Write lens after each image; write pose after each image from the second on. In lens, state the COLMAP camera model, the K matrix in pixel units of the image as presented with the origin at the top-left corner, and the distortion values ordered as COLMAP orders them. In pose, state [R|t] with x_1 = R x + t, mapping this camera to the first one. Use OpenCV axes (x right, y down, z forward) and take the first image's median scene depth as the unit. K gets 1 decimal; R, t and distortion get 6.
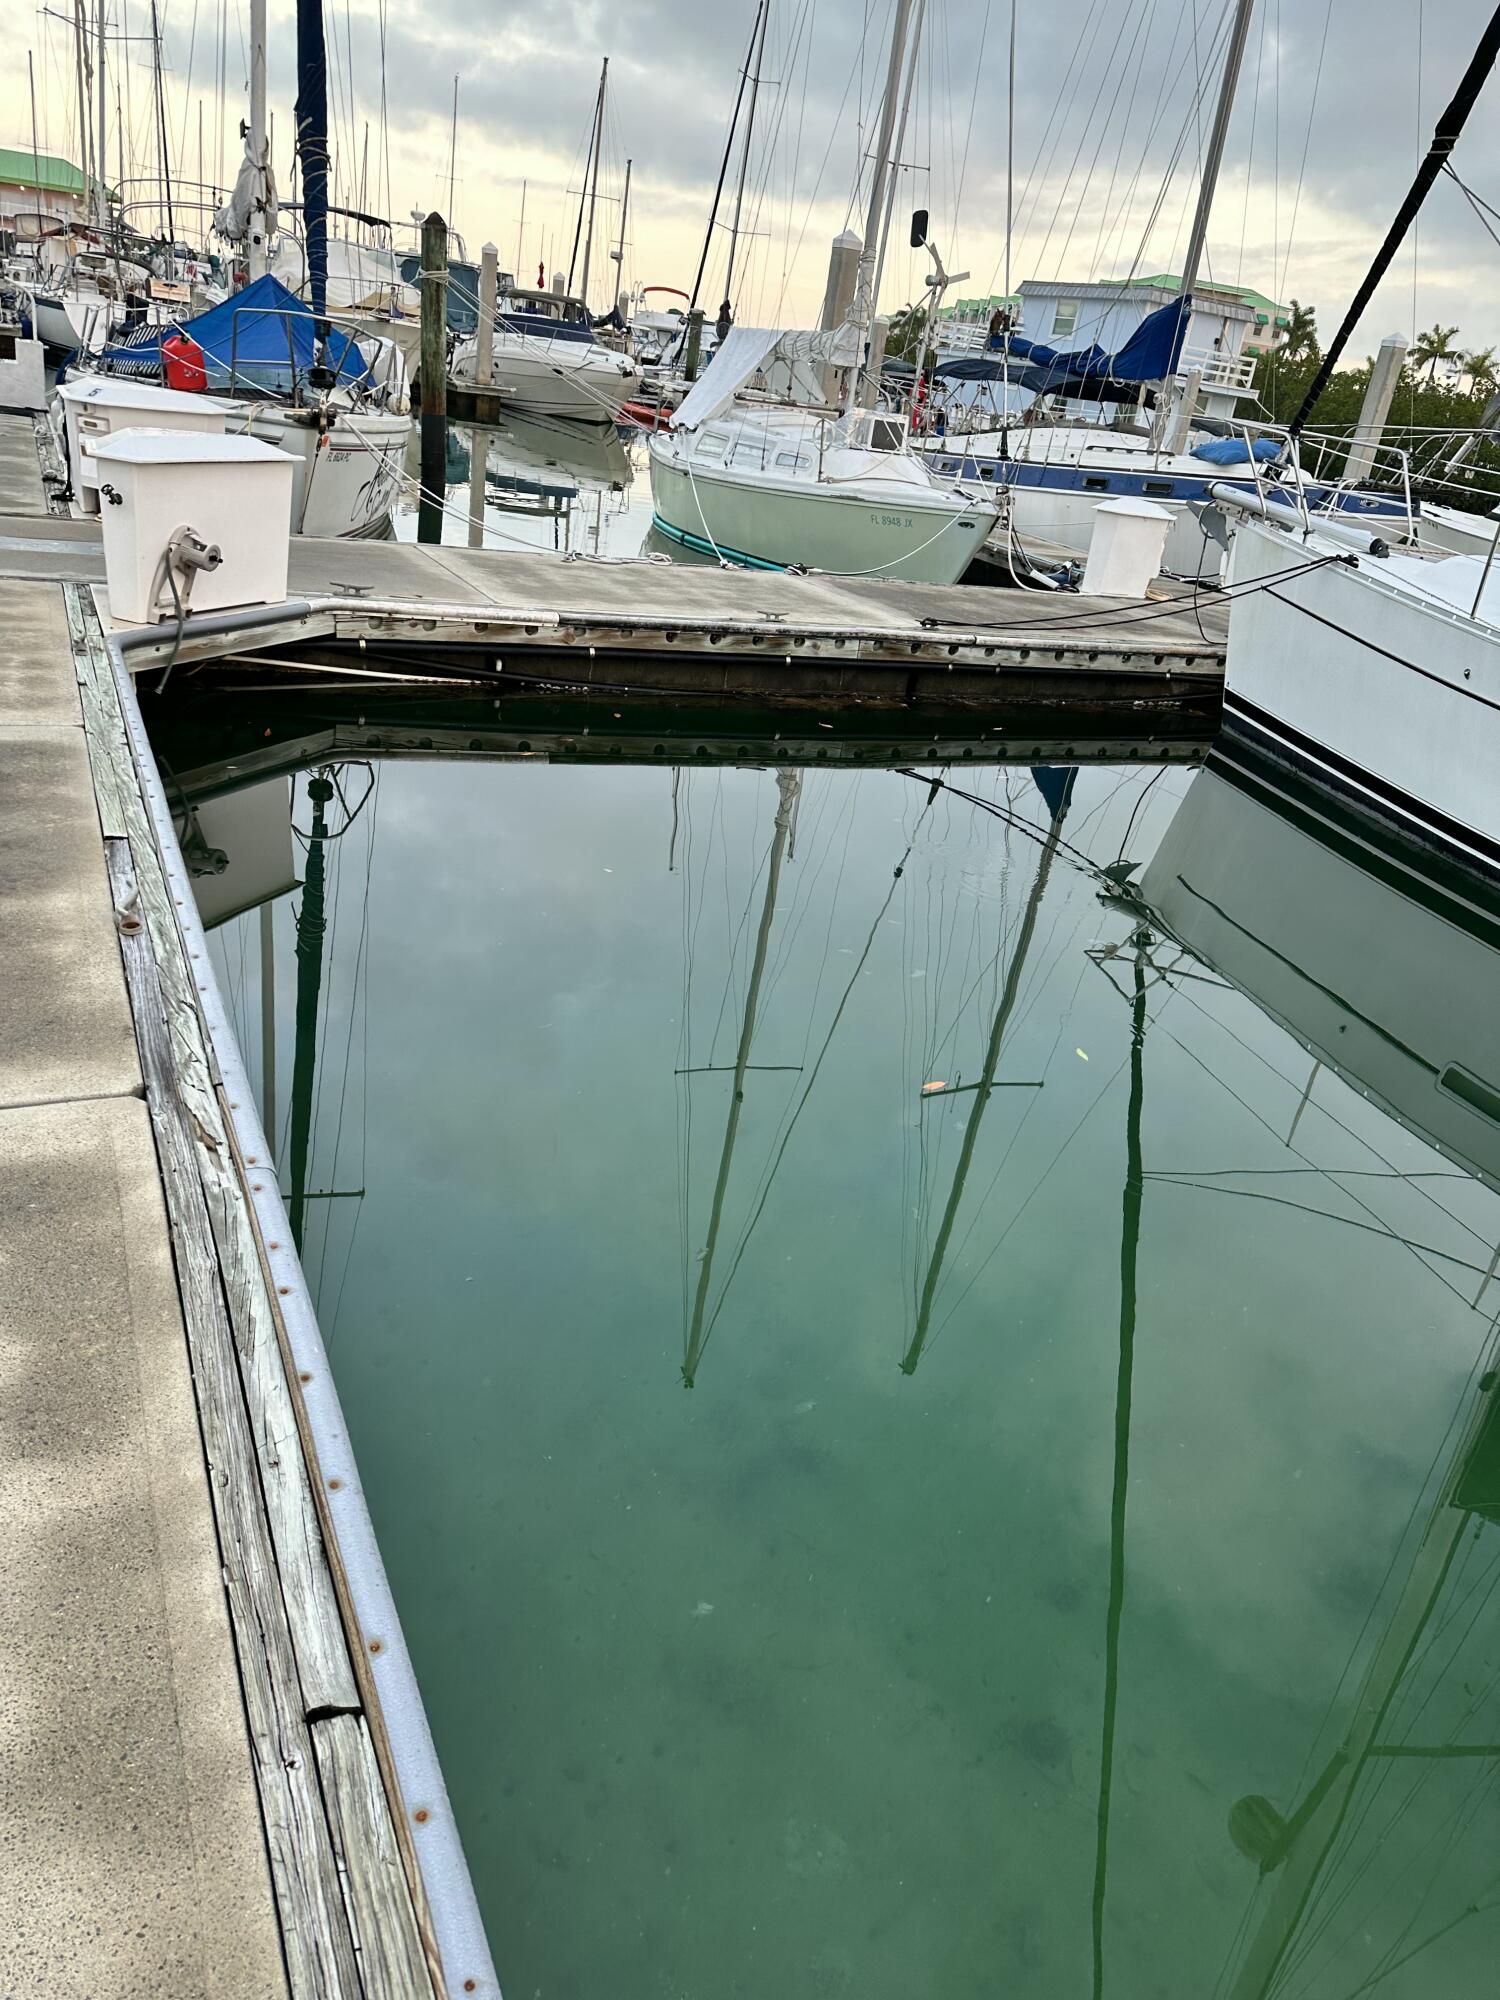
lens RADIAL K [[1415.9, 0, 746.7], [0, 1415.9, 997.4], [0, 0, 1]] dist [0.047481, -0.059739]
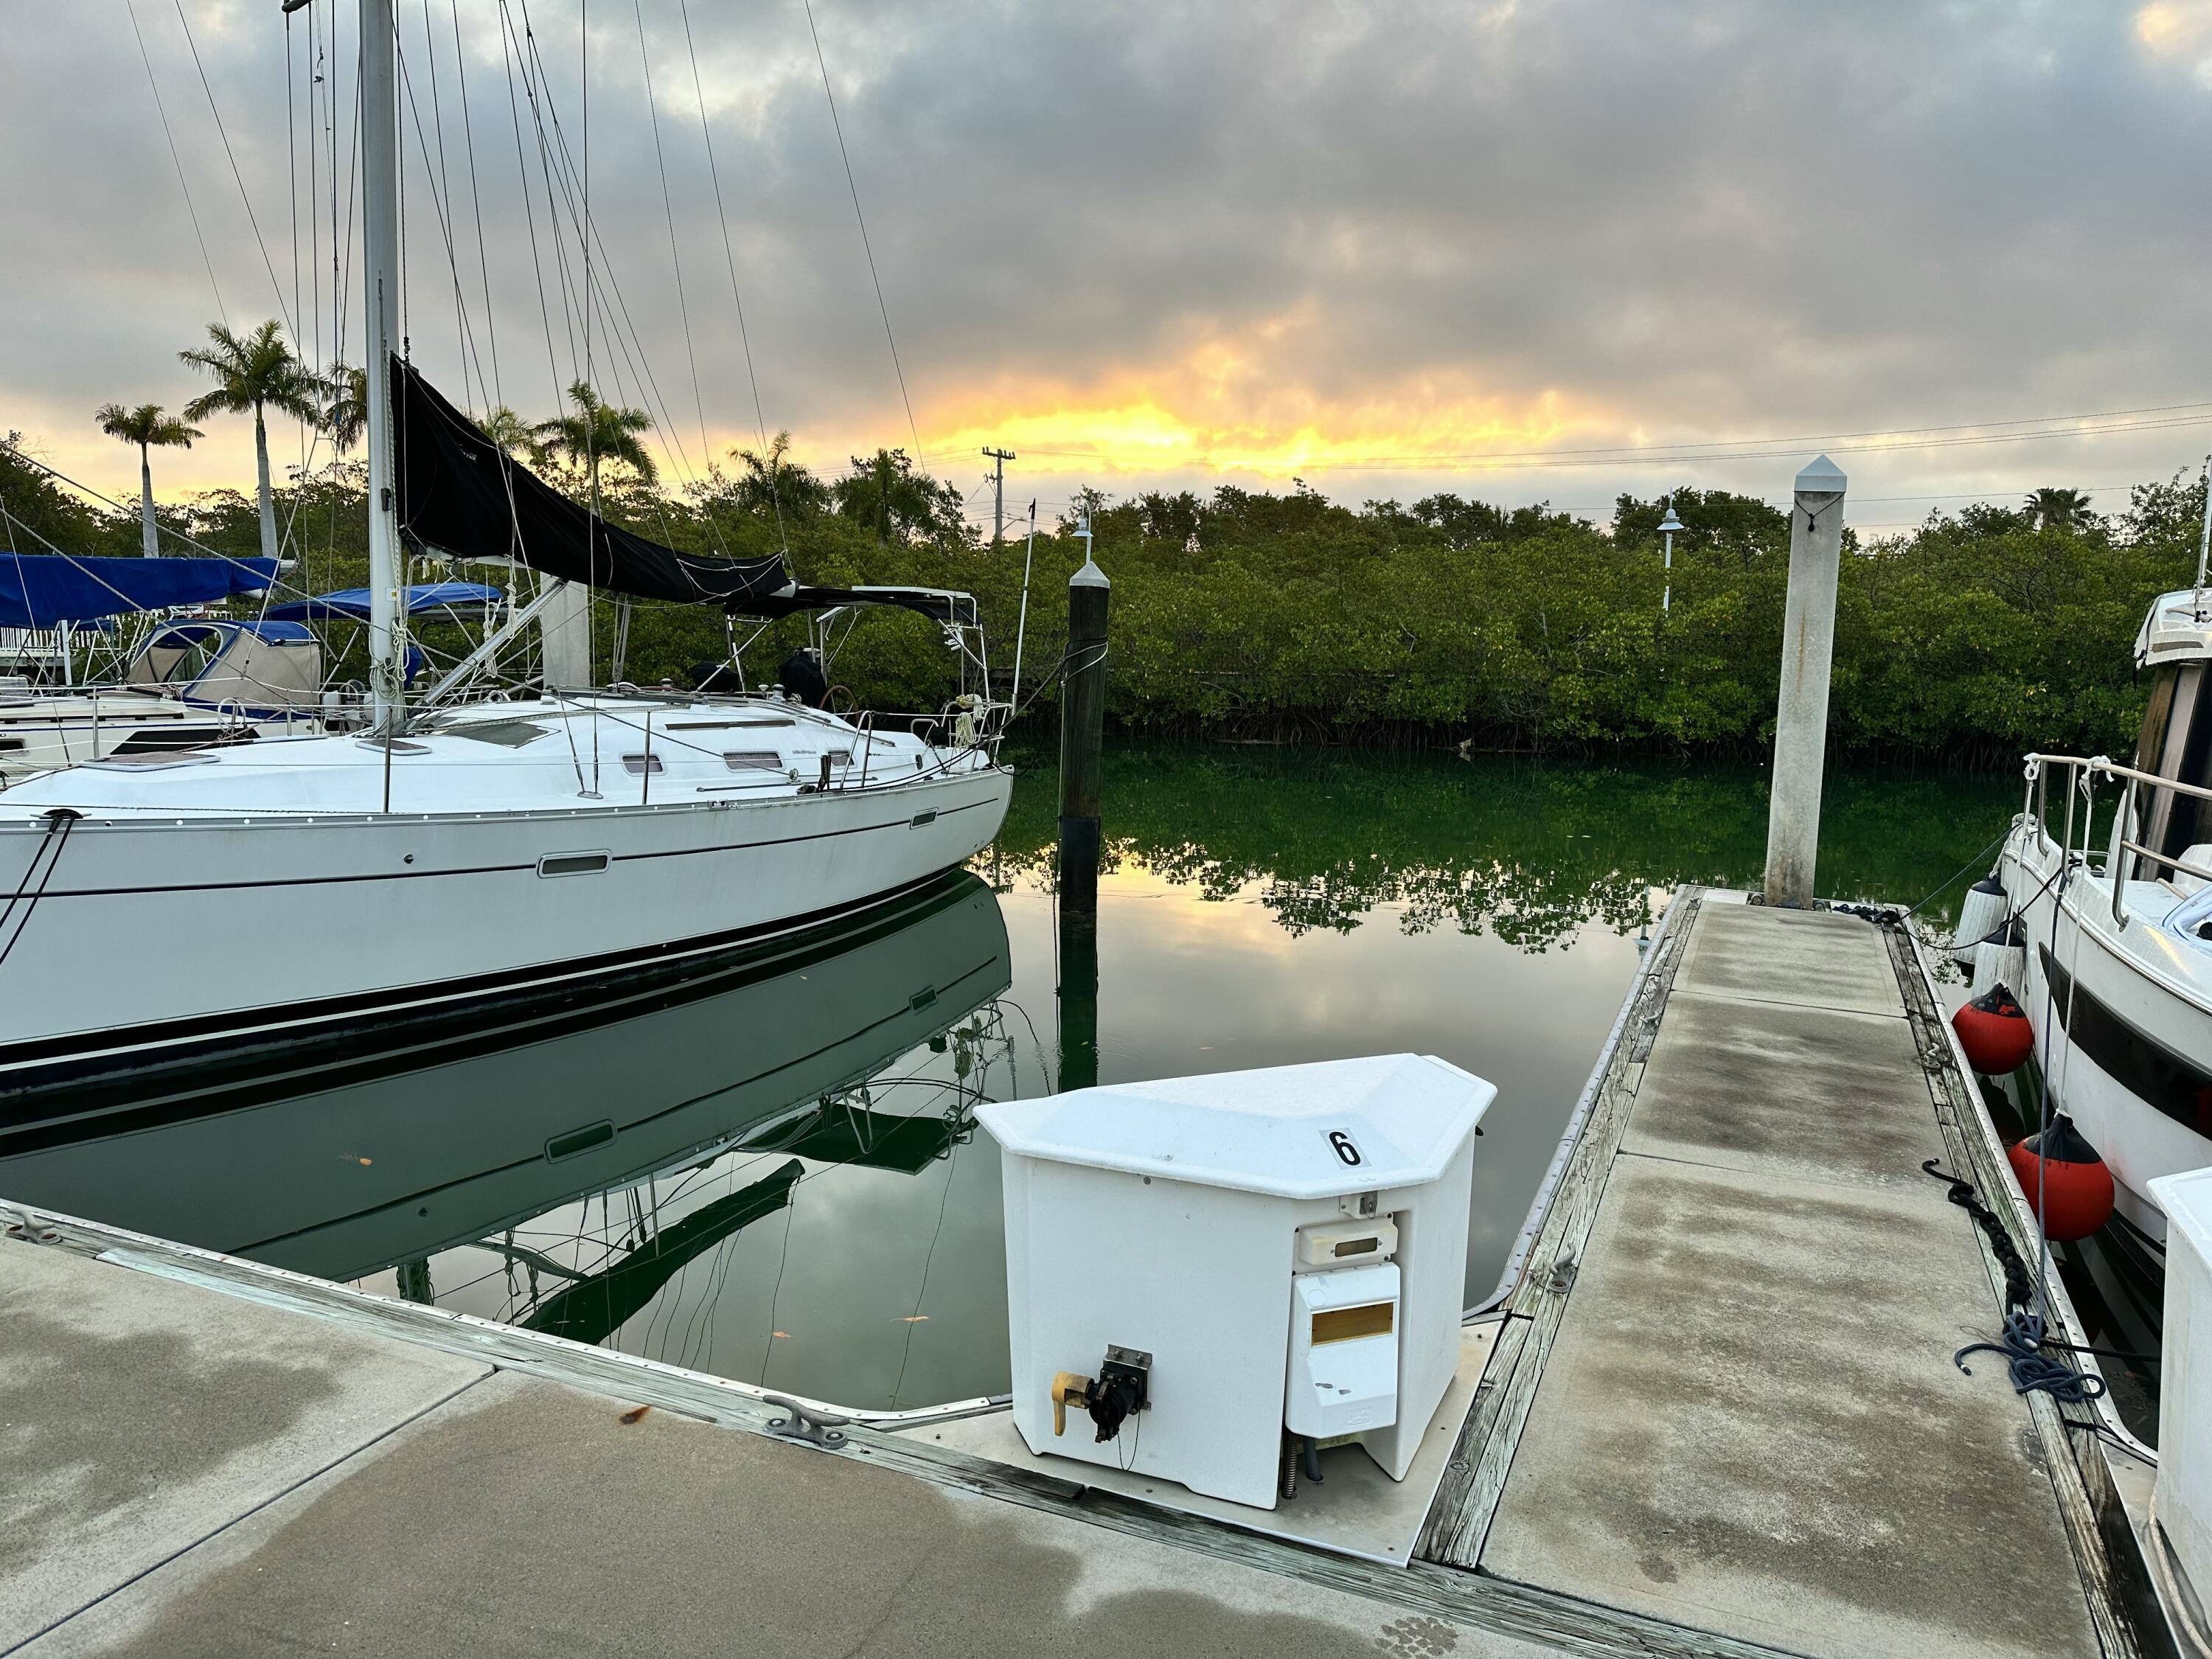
lens RADIAL K [[1566.0, 0, 1098.7], [0, 1566.0, 819.7], [0, 0, 1]] dist [0.047481, -0.059739]
pose [[-0.658179, -0.223254, 0.718998, -1.089654], [0.210303, 0.862483, 0.460321, -1.097341], [-0.722892, 0.454181, -0.520717, 1.953748]]
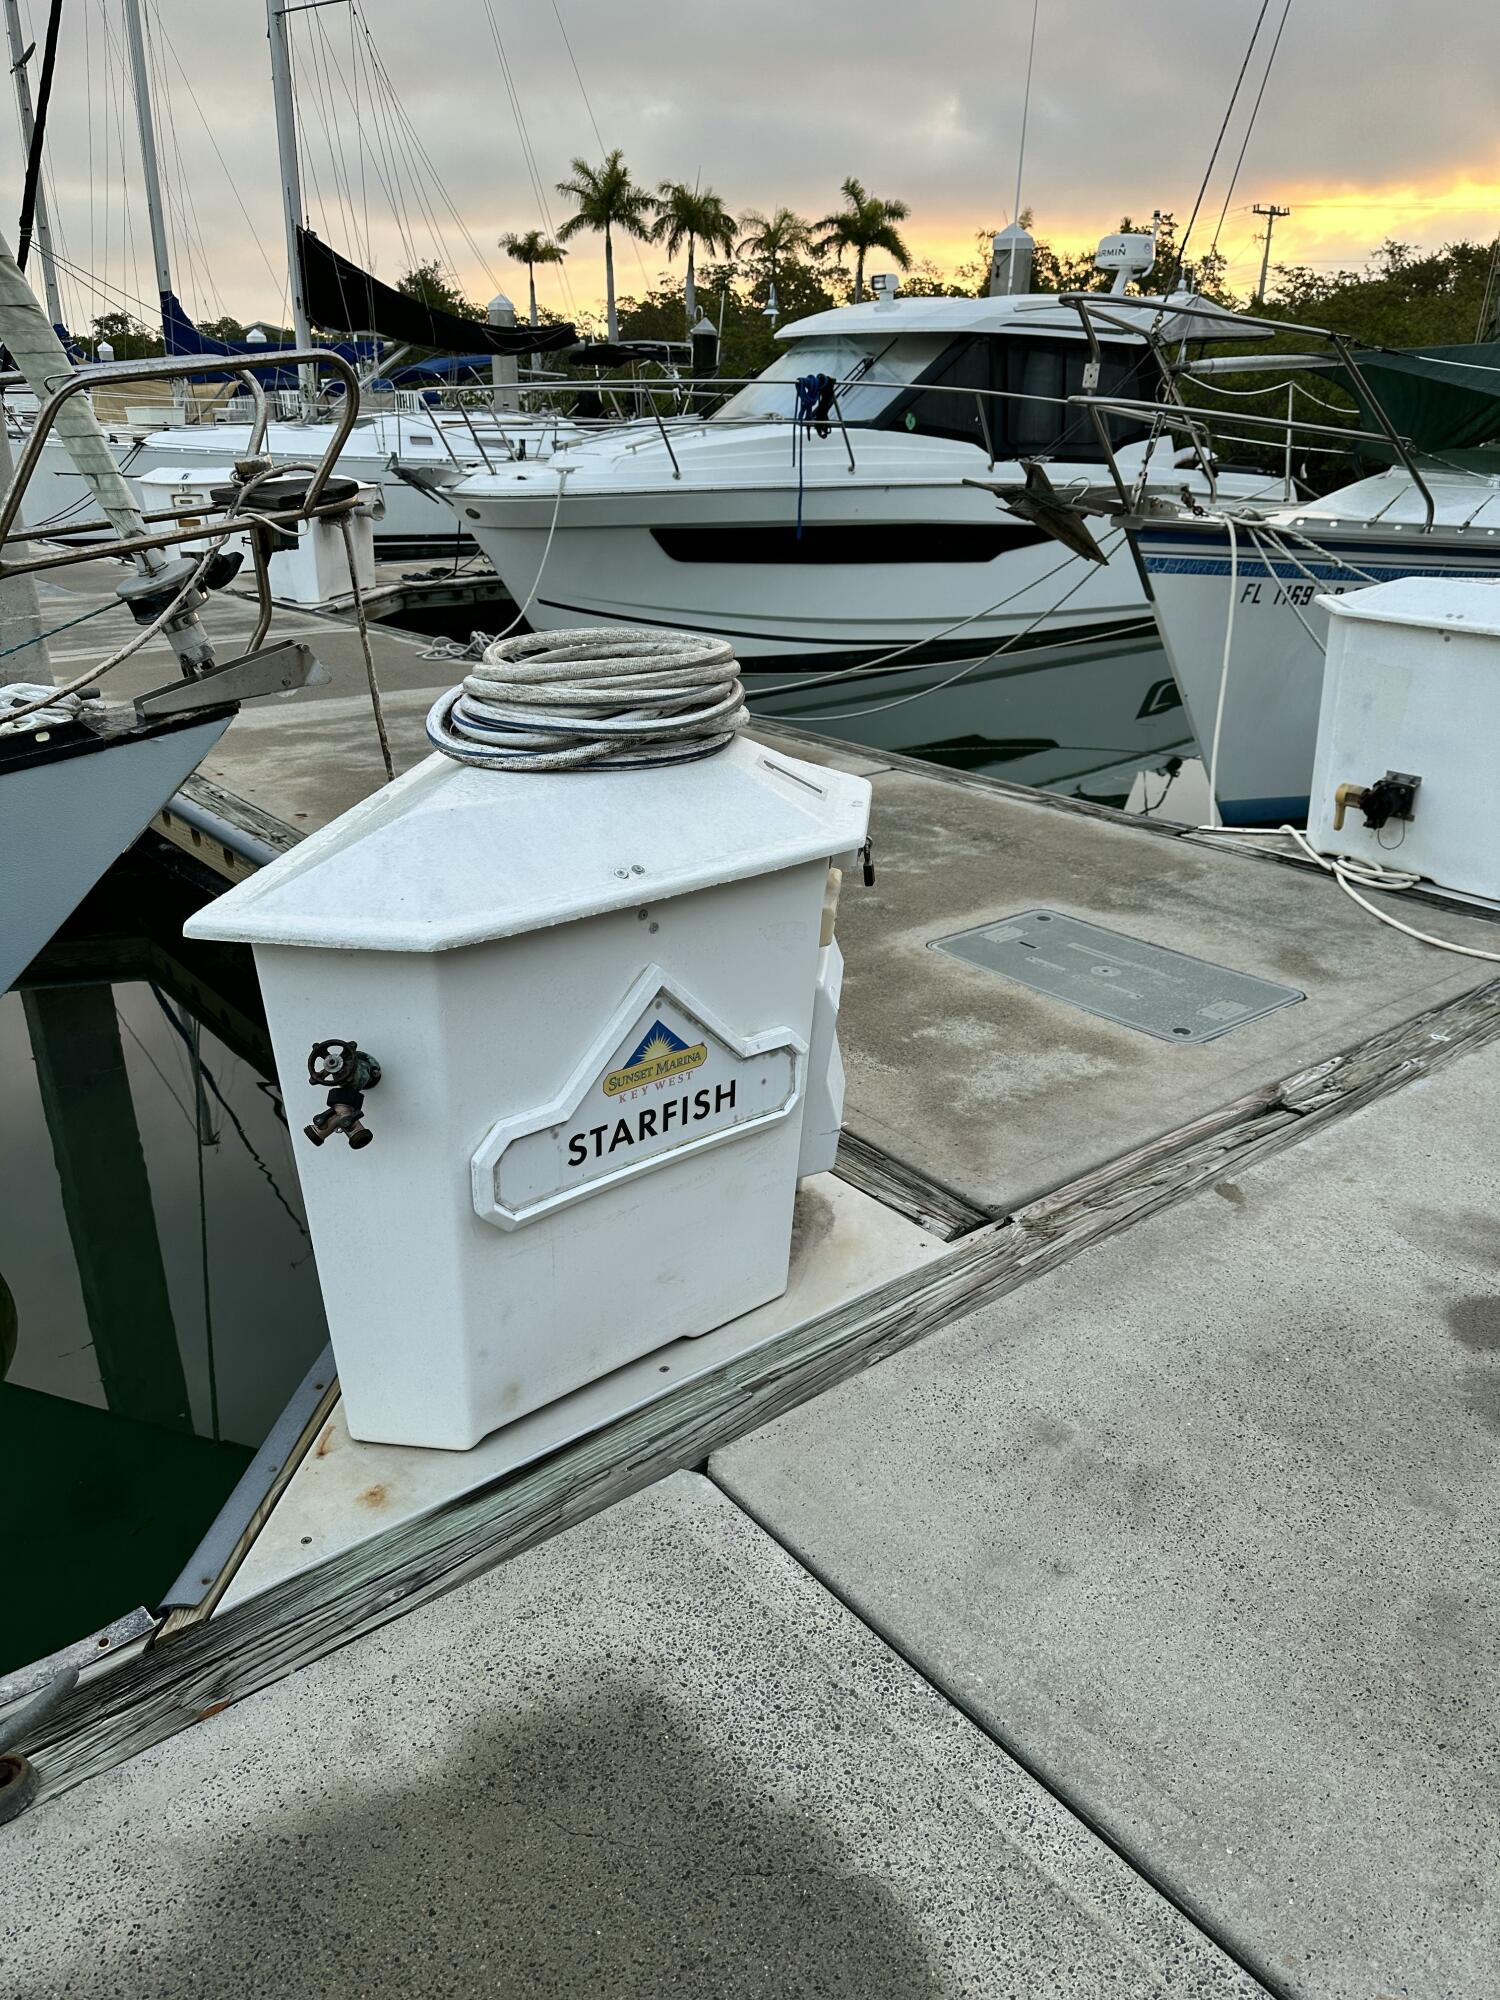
lens RADIAL K [[1415.9, 0, 764.8], [0, 1415.9, 1003.3], [0, 0, 1]] dist [0.047481, -0.059739]
pose [[-0.247032, -0.482344, 0.840428, -3.565081], [0.366337, 0.756452, 0.541828, -0.903992], [-0.897091, 0.441729, -0.010167, 1.079198]]
